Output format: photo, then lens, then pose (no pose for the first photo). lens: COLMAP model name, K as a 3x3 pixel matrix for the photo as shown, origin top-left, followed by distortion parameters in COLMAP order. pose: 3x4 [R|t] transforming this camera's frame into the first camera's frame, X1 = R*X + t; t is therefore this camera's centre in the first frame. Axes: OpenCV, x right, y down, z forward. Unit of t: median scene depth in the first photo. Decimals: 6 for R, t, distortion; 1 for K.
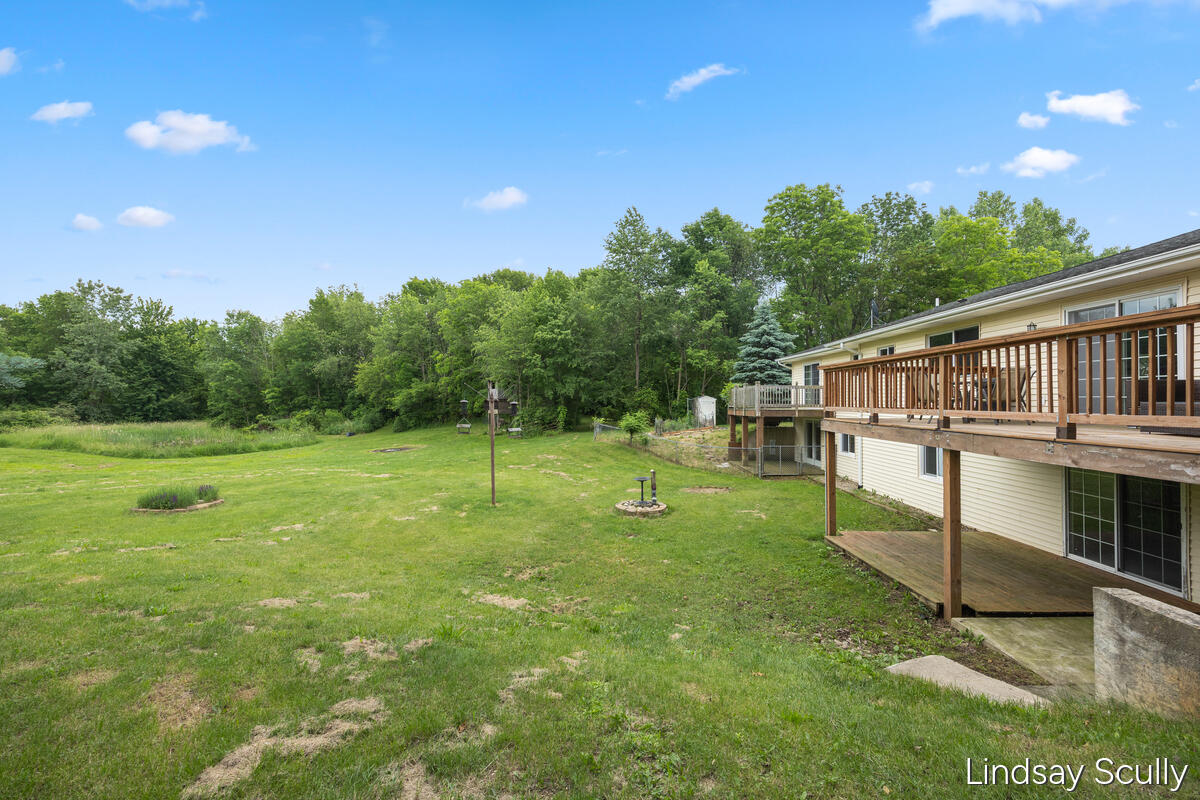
lens RADIAL K [[479.4, 0, 600.0], [0, 479.4, 400.0], [0, 0, 1]] dist [-0.001557, -0.000356]
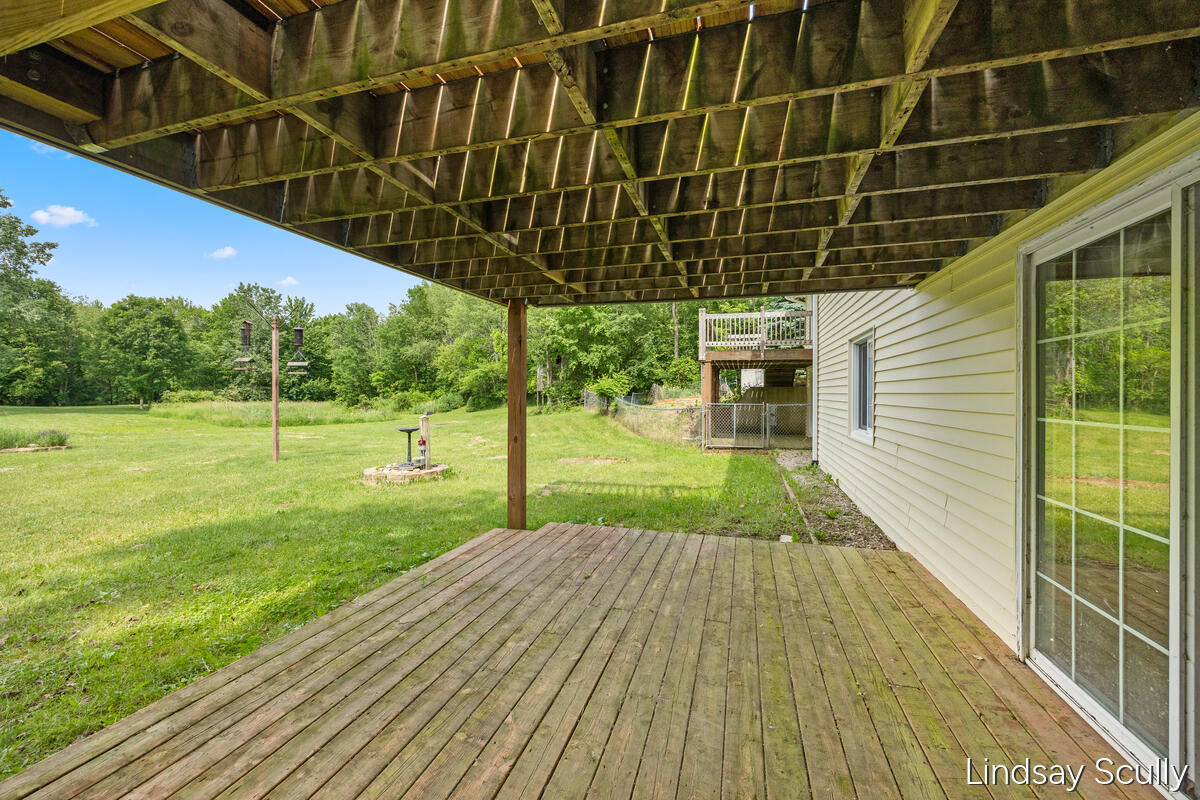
lens RADIAL K [[479.4, 0, 600.0], [0, 479.4, 400.0], [0, 0, 1]] dist [-0.001557, -0.000356]
pose [[0.960618, 0.006247, -0.277801, 0.574092], [-0.002819, 0.999915, 0.012737, 0.125035], [0.277857, -0.011452, 0.960554, 0.475640]]
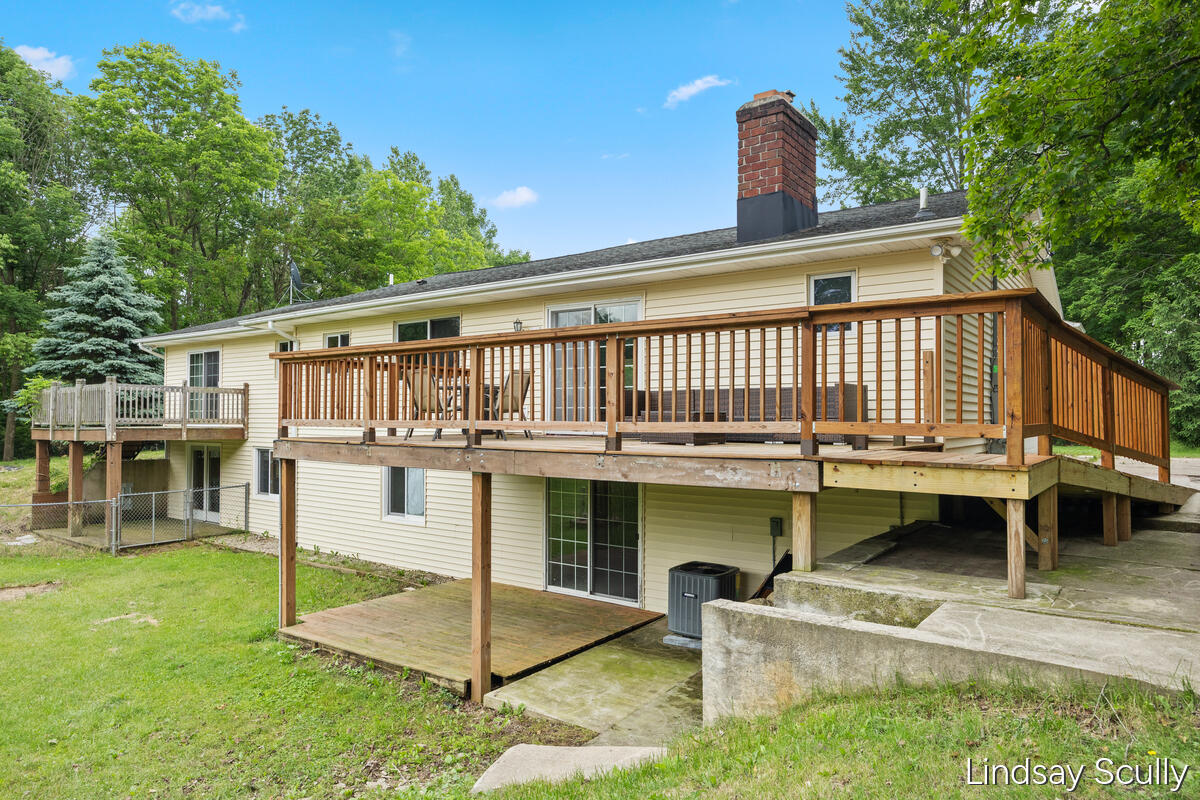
lens RADIAL K [[760.0, 0, 600.0], [0, 760.0, 400.0], [0, 0, 1]] dist [0.003145, -0.000477]
pose [[0.581765, 0.019745, 0.813117, -0.074910], [-0.003789, 0.999760, -0.021567, 0.006681], [-0.813348, 0.009466, 0.581701, 0.074104]]
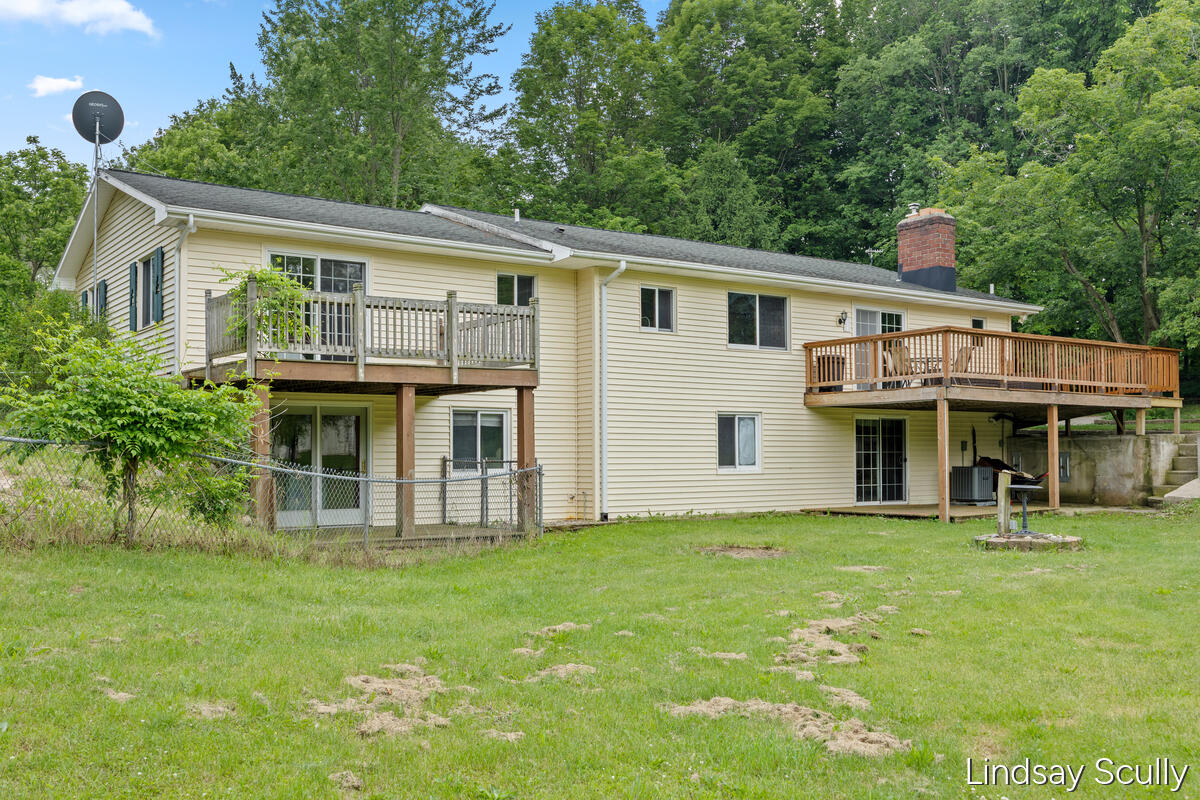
lens RADIAL K [[1121.6, 0, 600.0], [0, 1121.6, 400.0], [0, 0, 1]] dist [-0.000800, -0.000006]
pose [[-0.598993, 0.055353, 0.798839, -0.667314], [0.009554, 0.998031, -0.061992, 0.160619], [-0.800697, -0.029501, -0.598342, 2.285154]]
